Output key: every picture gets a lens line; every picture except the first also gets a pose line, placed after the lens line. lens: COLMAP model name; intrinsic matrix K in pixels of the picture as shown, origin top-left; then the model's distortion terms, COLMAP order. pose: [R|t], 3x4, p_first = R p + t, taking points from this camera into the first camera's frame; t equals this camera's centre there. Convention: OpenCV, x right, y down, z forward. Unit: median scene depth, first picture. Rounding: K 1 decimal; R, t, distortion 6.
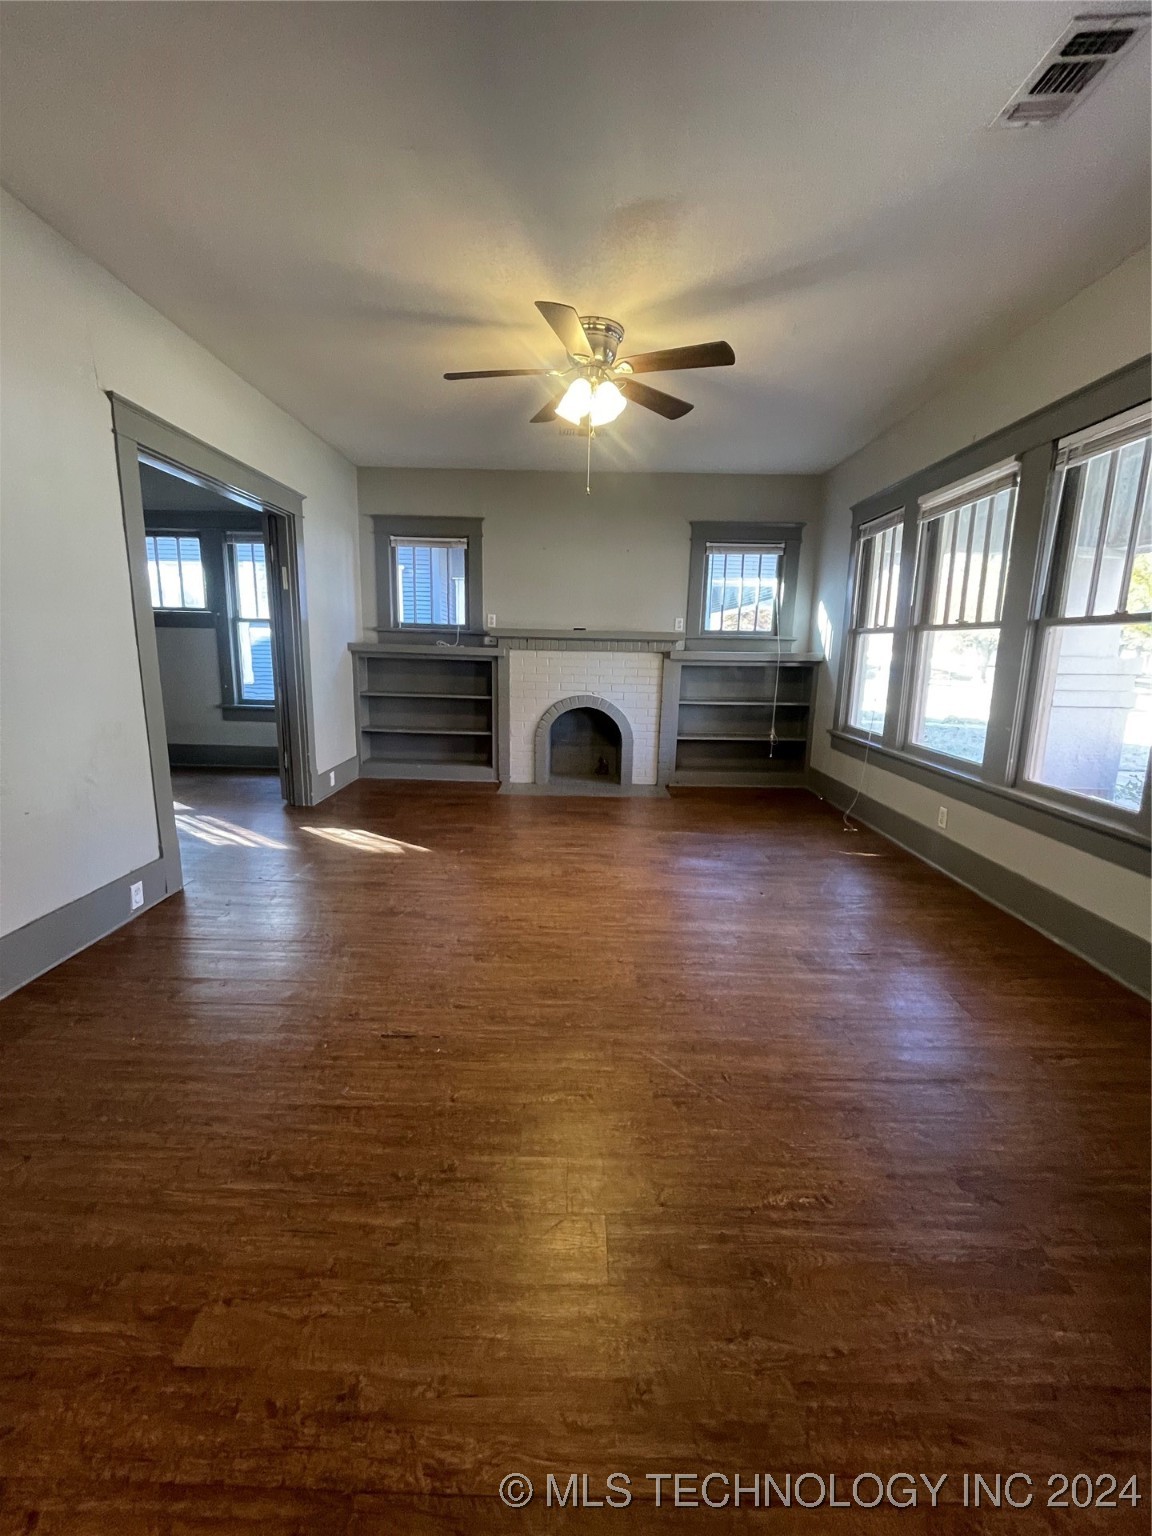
lens RADIAL K [[617.4, 0, 578.1], [0, 617.4, 758.5], [0, 0, 1]] dist [-0.001624, 0.000016]
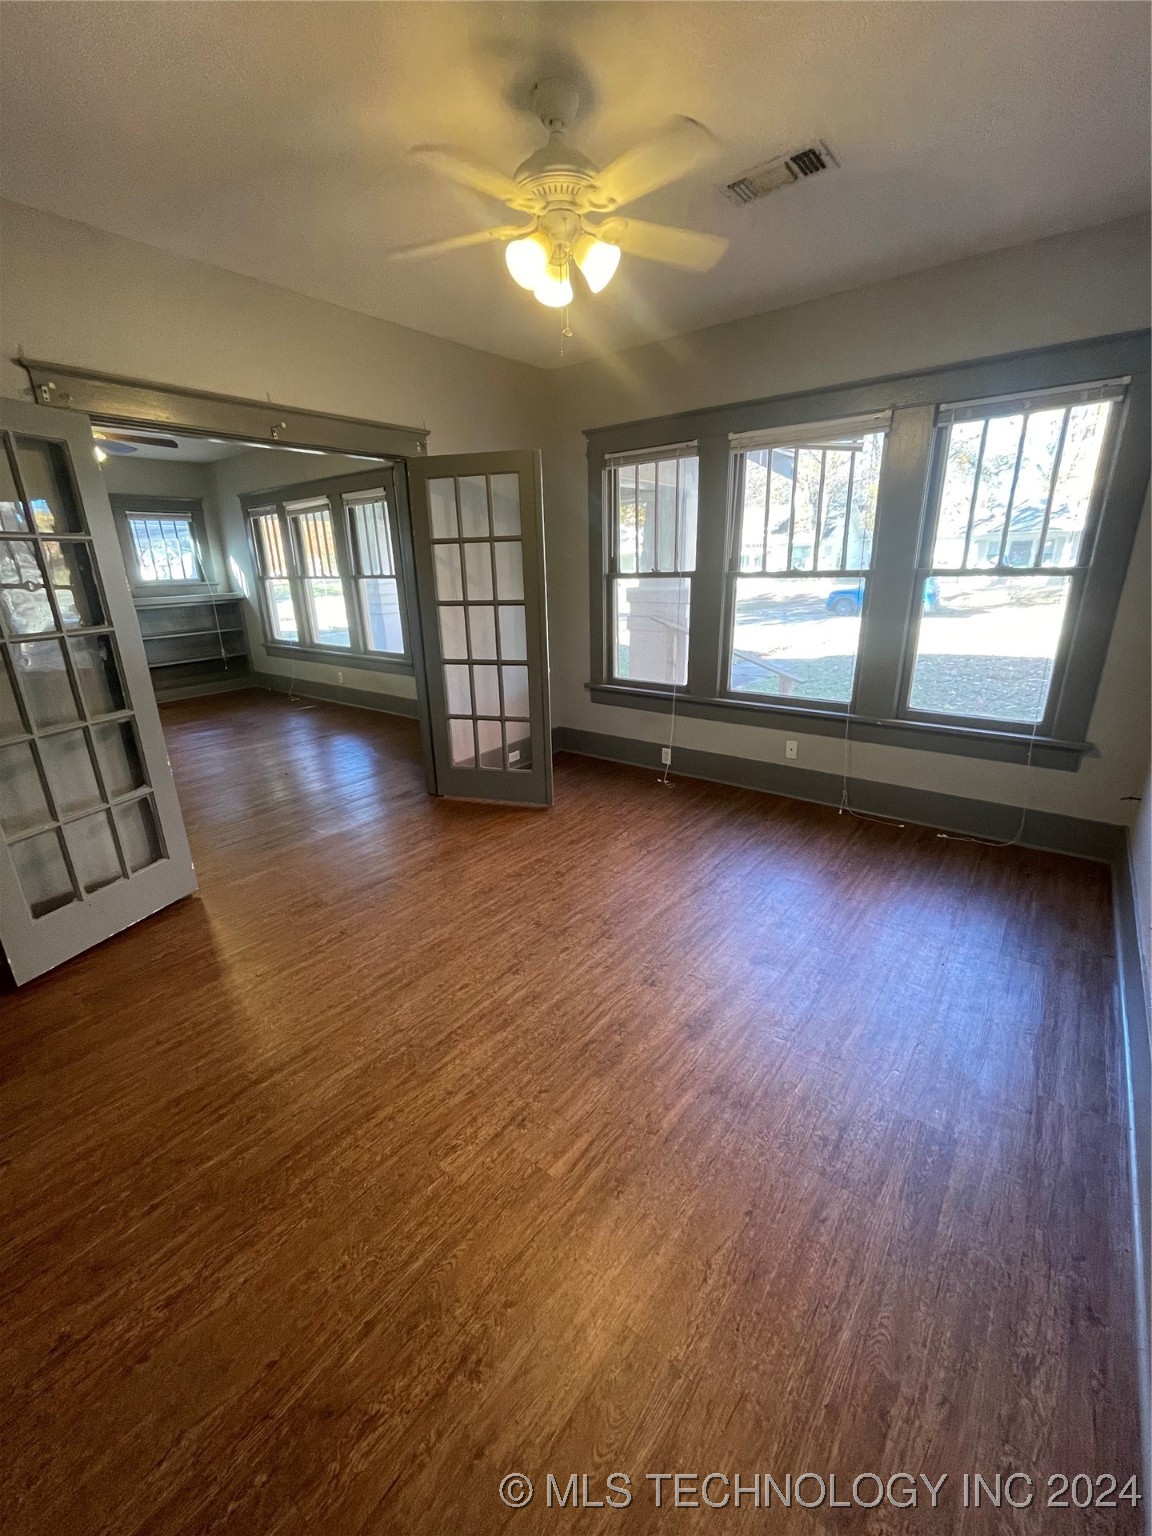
lens RADIAL K [[617.4, 0, 574.4], [0, 617.4, 762.1], [0, 0, 1]] dist [-0.001624, 0.000016]
pose [[0.613233, -0.274768, 0.740572, -0.427481], [0.176204, 0.961510, 0.210835, 0.063103], [-0.769998, 0.001201, 0.638045, -0.733641]]
